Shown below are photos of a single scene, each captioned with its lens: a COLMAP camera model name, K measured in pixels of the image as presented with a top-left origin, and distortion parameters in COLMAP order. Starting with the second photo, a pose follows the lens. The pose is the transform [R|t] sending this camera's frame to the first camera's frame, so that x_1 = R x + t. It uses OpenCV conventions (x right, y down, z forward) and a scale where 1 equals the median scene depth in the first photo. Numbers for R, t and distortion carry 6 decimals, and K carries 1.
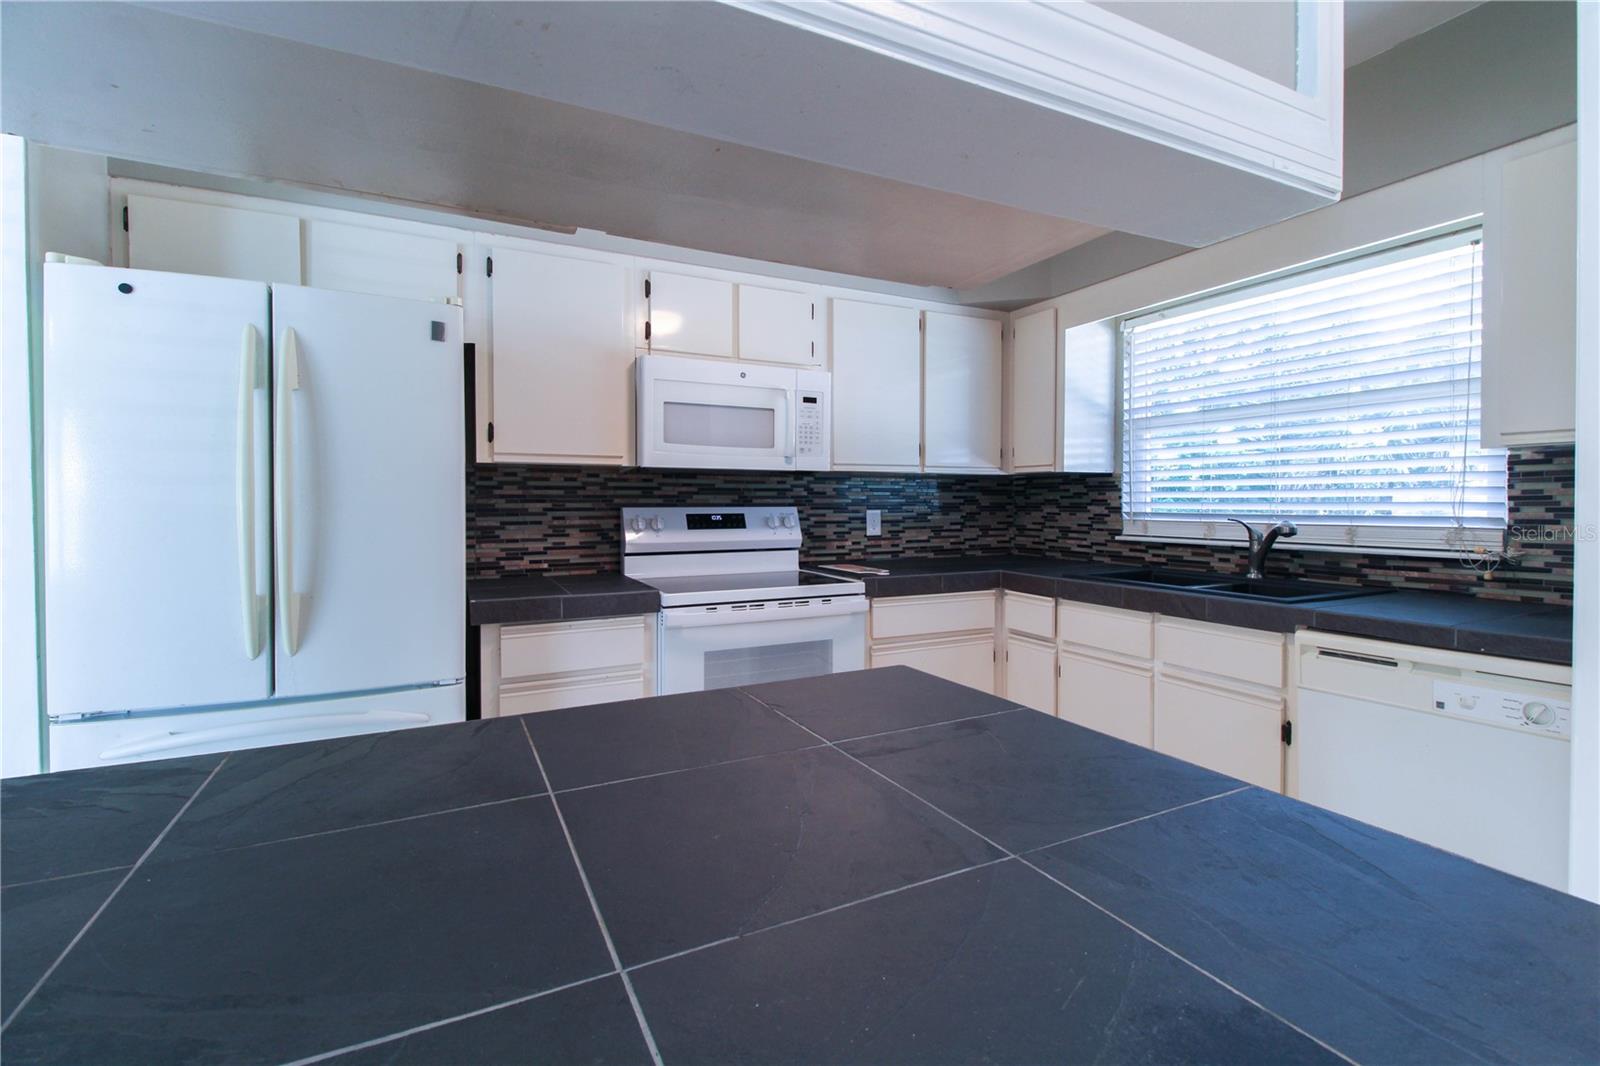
lens RADIAL K [[737.3, 0, 815.7], [0, 737.3, 514.2], [0, 0, 1]] dist [0.020111, -0.012484]
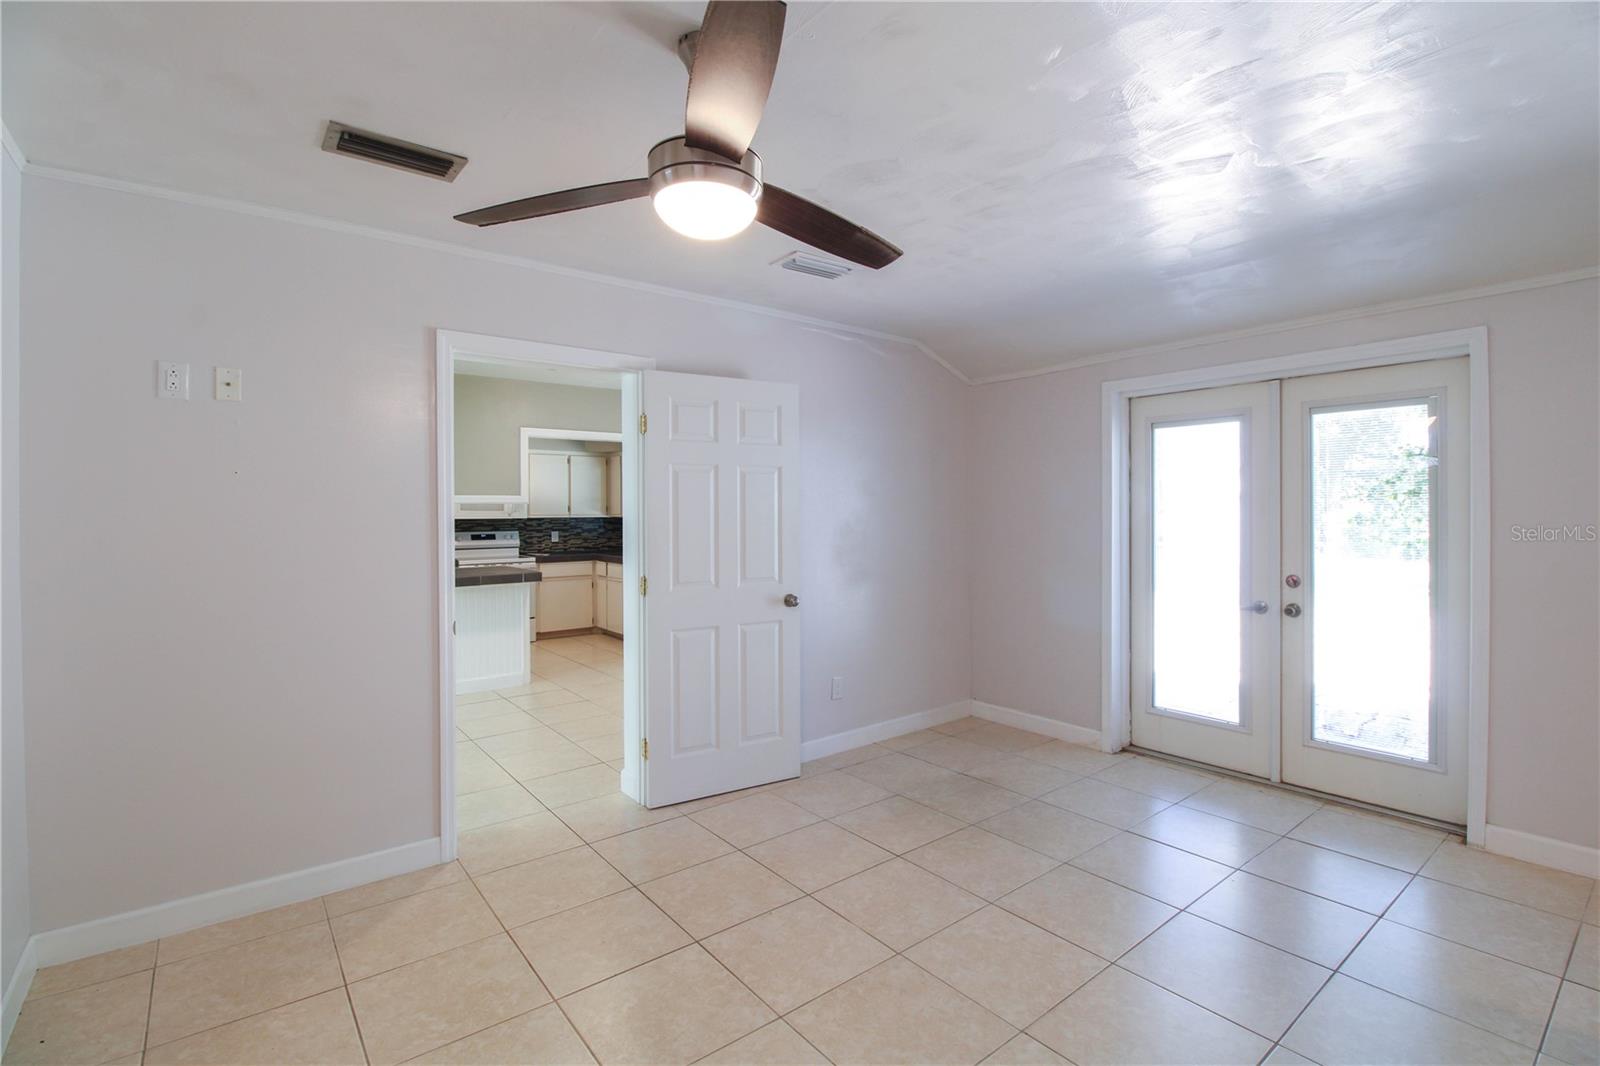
lens RADIAL K [[737.3, 0, 815.7], [0, 737.3, 514.2], [0, 0, 1]] dist [0.020111, -0.012484]
pose [[0.978651, -0.004412, 0.205482, 0.500834], [0.007023, 0.999904, -0.011979, -0.033339], [-0.205410, 0.013167, 0.978588, -1.896350]]
